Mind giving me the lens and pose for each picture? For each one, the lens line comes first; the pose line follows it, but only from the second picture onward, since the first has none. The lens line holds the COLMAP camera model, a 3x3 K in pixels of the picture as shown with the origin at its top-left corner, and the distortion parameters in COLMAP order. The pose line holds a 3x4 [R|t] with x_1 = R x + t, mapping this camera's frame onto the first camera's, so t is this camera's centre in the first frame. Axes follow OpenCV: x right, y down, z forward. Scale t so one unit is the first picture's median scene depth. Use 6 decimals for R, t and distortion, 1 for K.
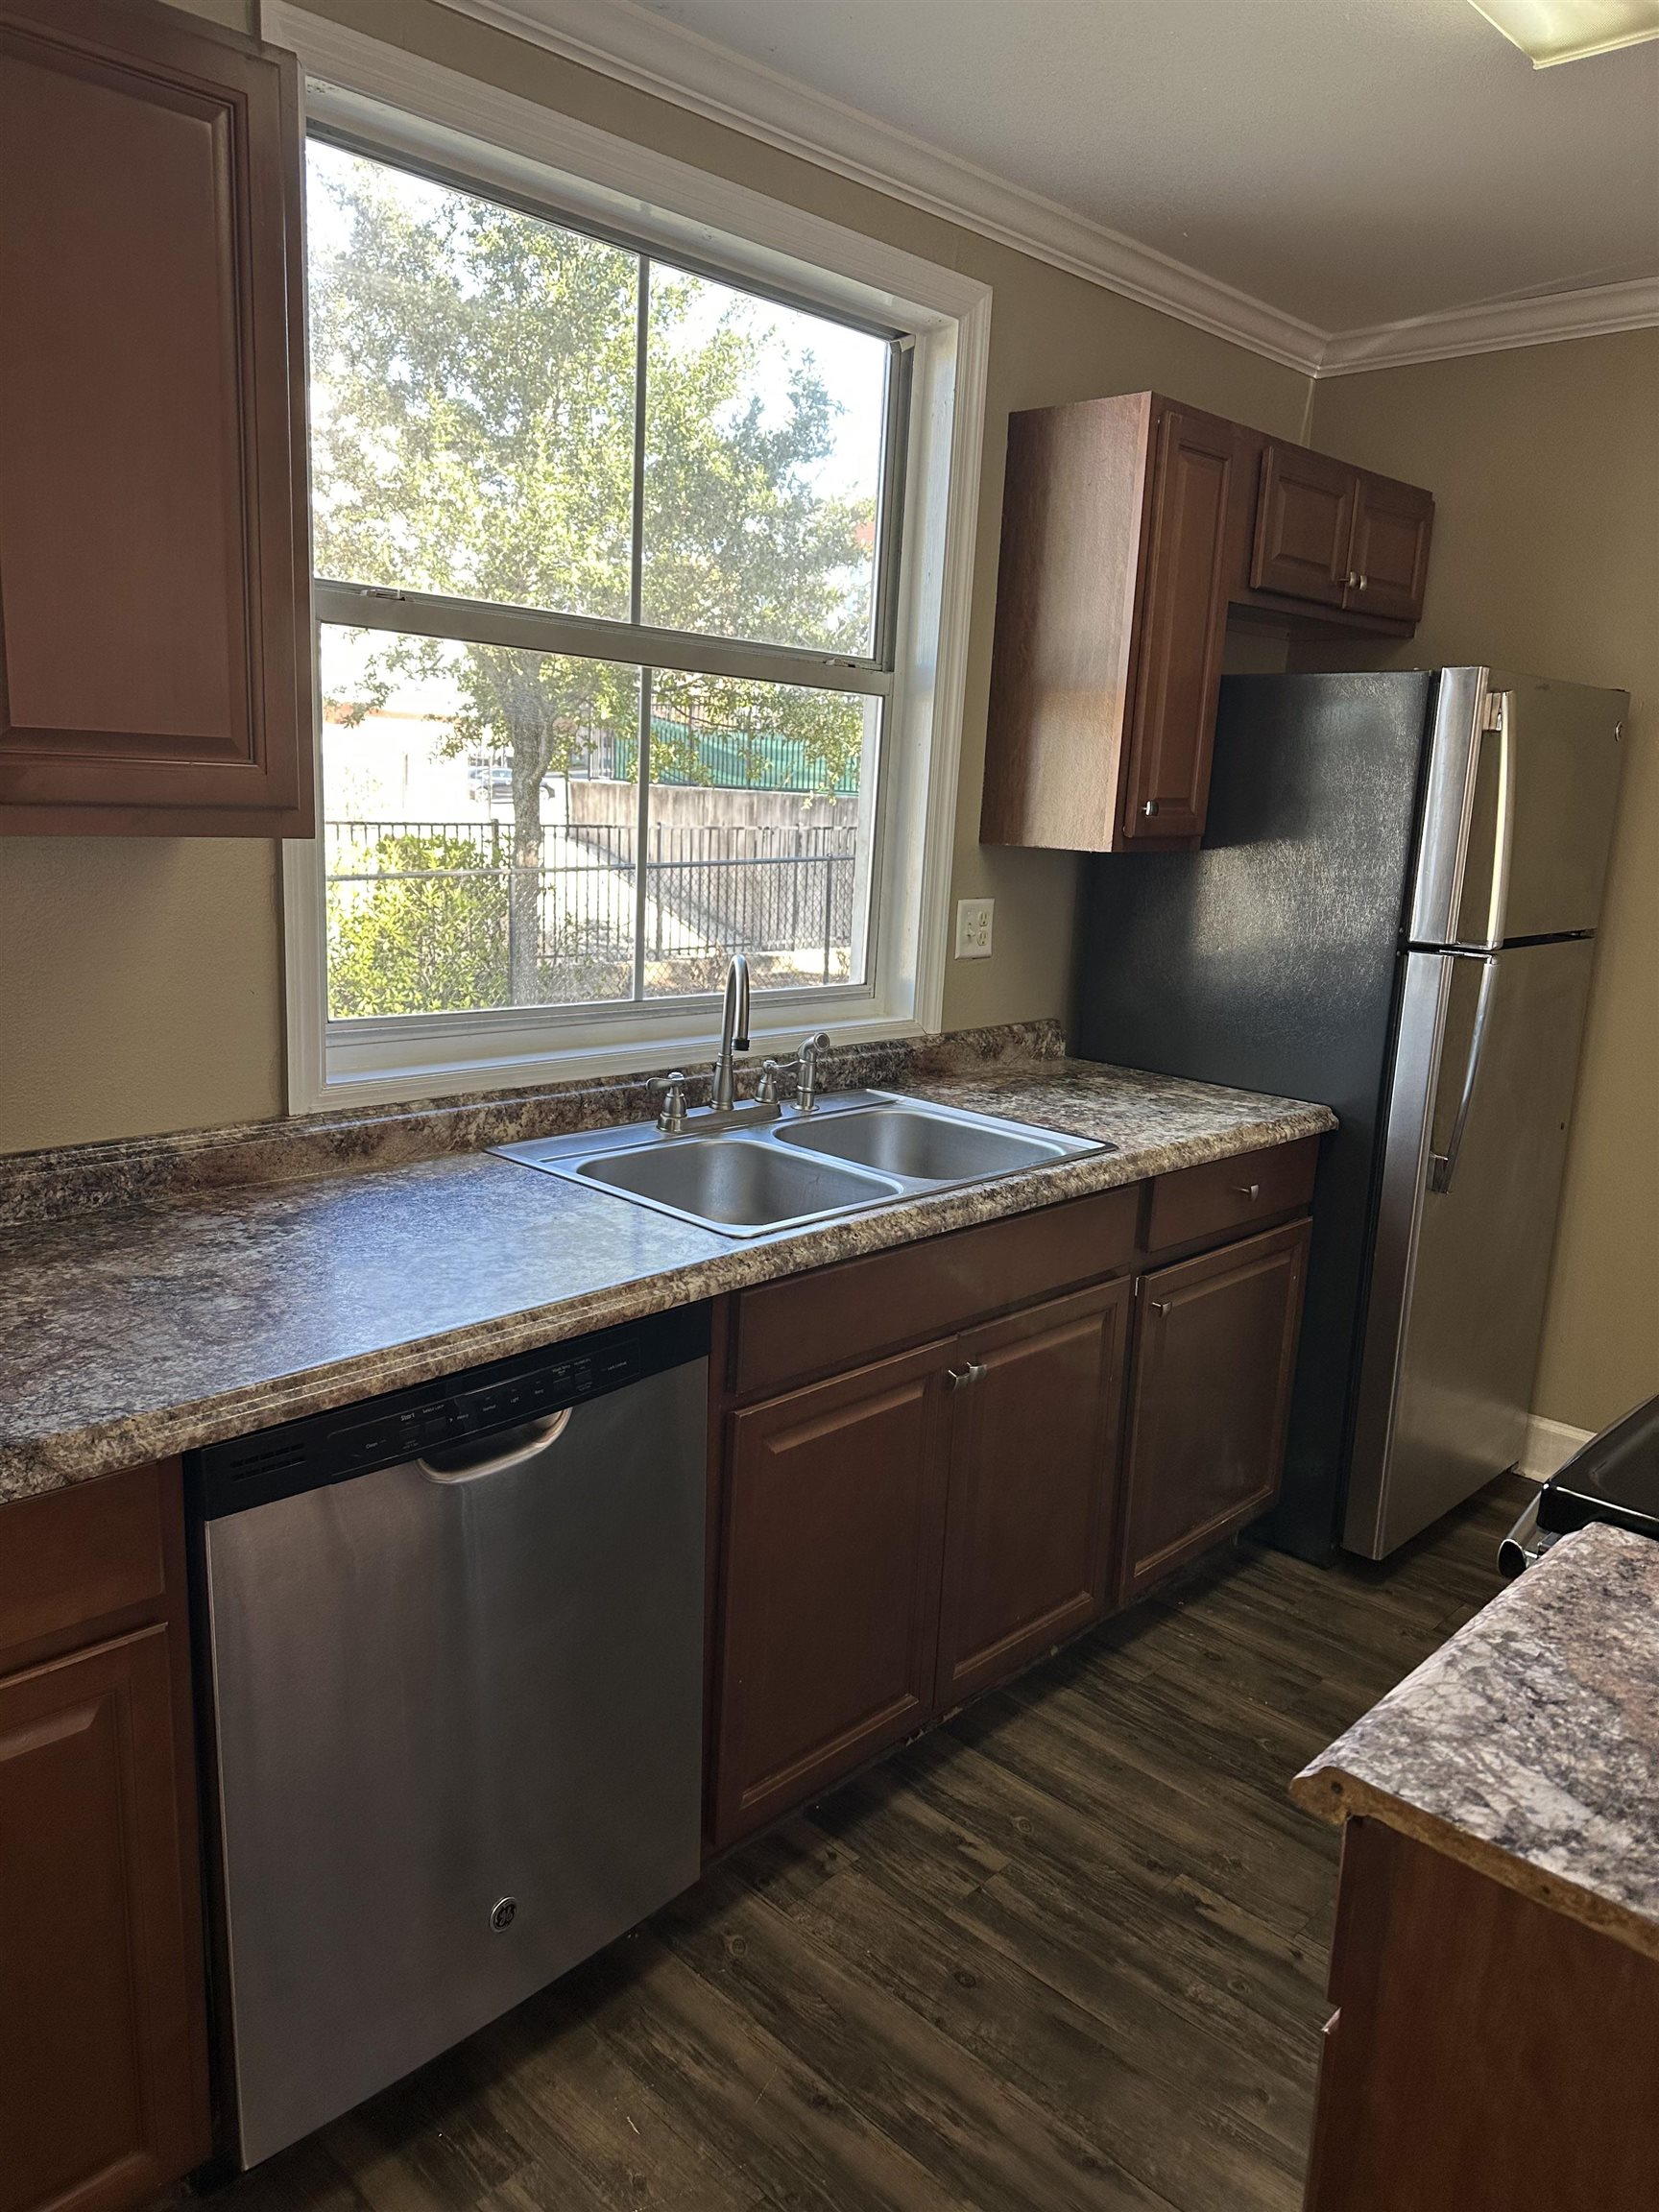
lens RADIAL K [[1516.1, 0, 805.1], [0, 1516.1, 1120.7], [0, 0, 1]] dist [0.029644, -0.052797]
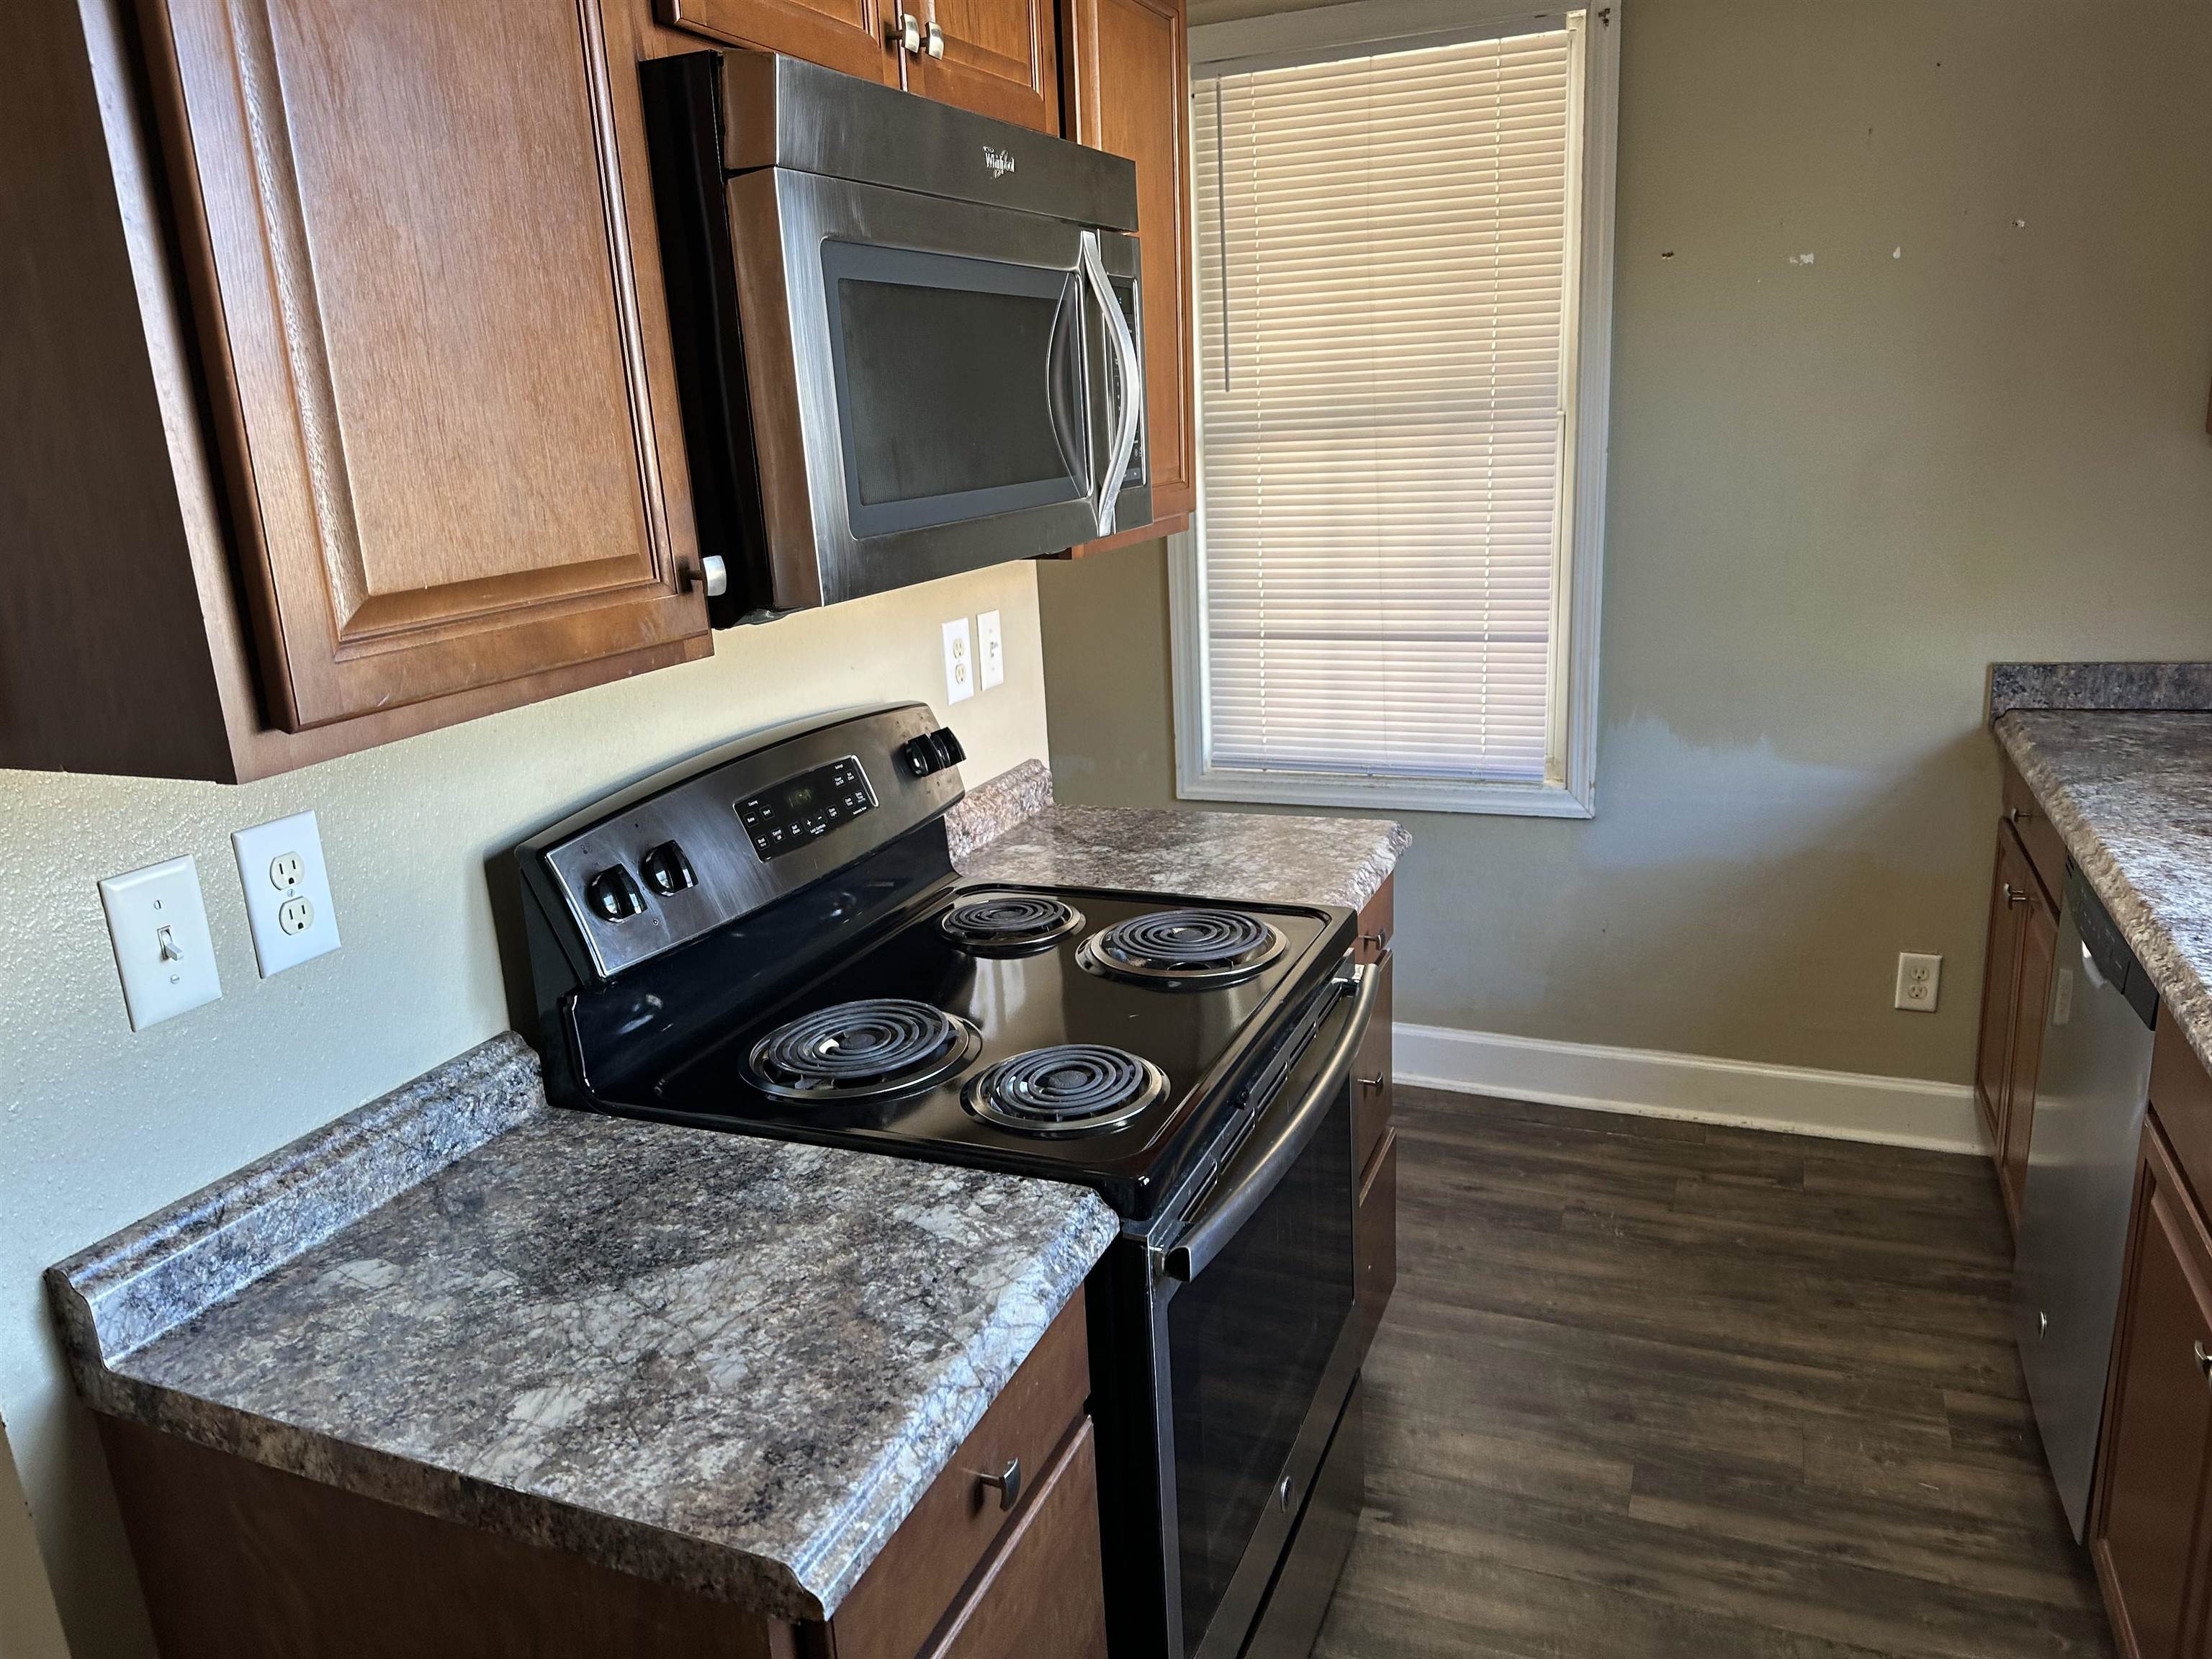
lens RADIAL K [[1516.1, 0, 1106.0], [0, 1516.1, 829.5], [0, 0, 1]] dist [0.029644, -0.052797]
pose [[-0.924072, 0.112133, -0.365401, 0.549461], [-0.057086, 0.904786, 0.422024, -0.336098], [0.377933, 0.410839, -0.829685, 1.393842]]
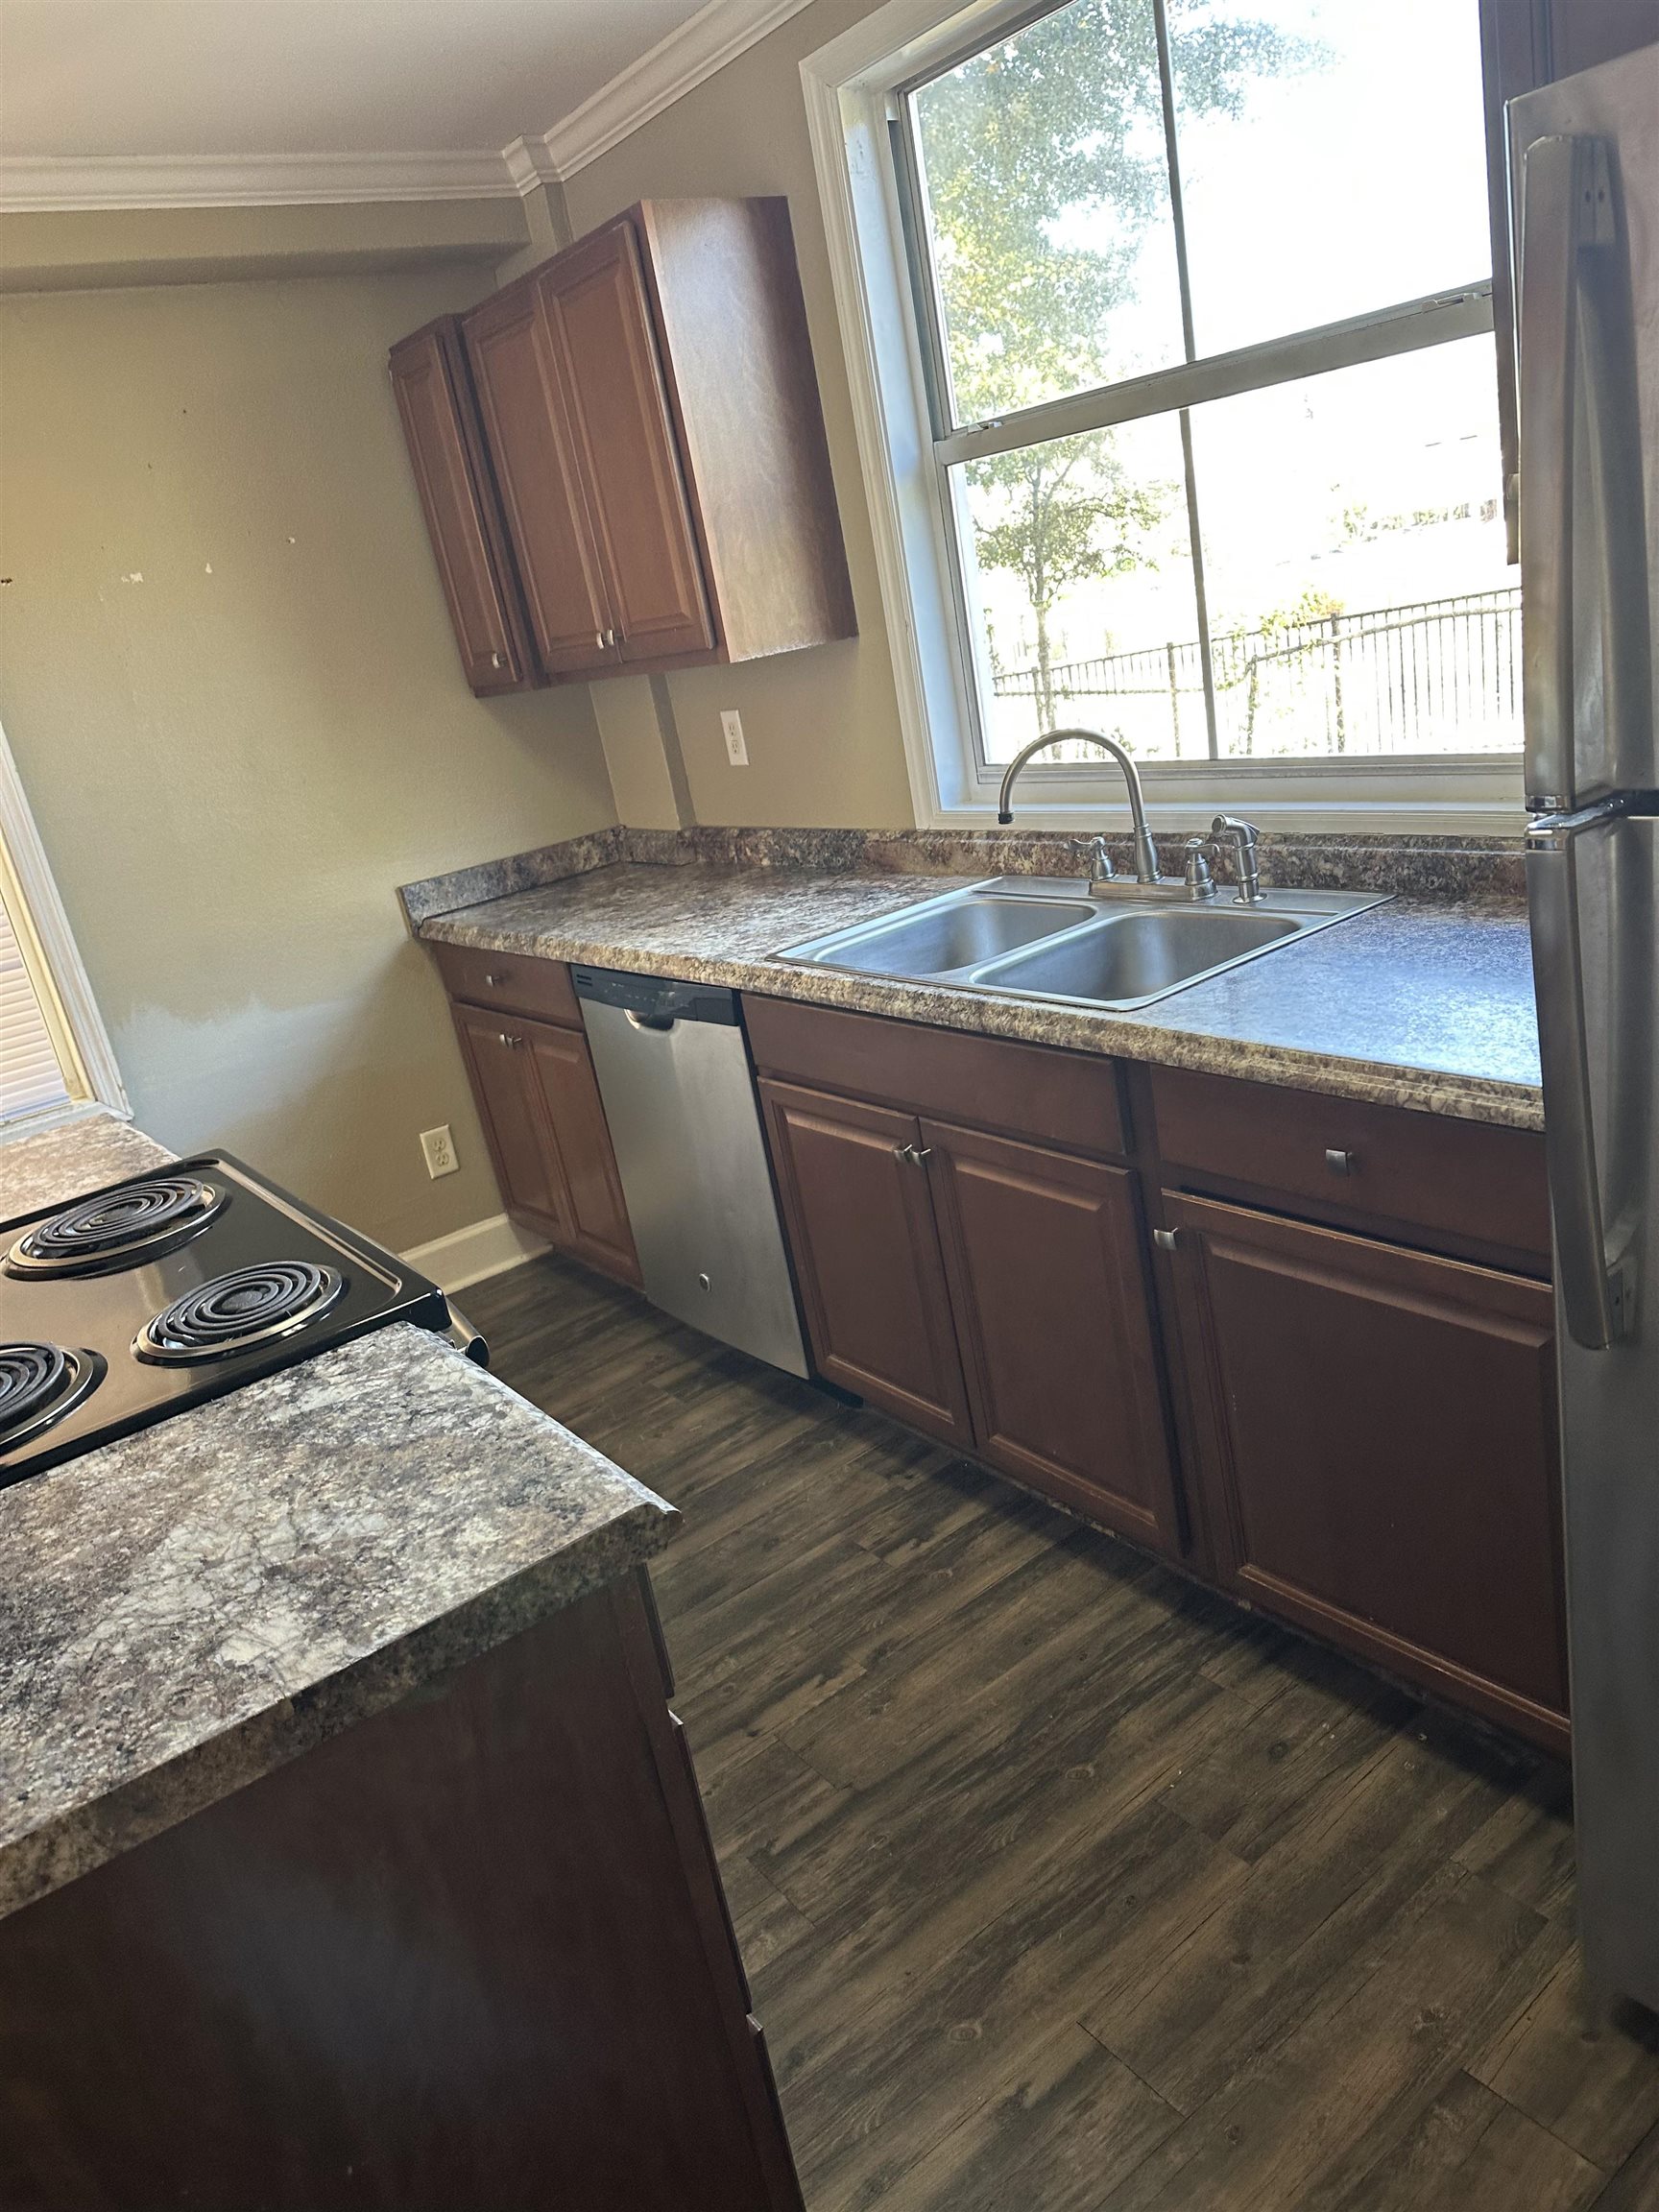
lens RADIAL K [[1516.1, 0, 805.1], [0, 1516.1, 1120.7], [0, 0, 1]] dist [0.029644, -0.052797]
pose [[-0.164134, 0.312190, -0.935733, 1.143230], [-0.033561, 0.946282, 0.321596, -0.203506], [0.985867, 0.084189, -0.144840, 1.099452]]
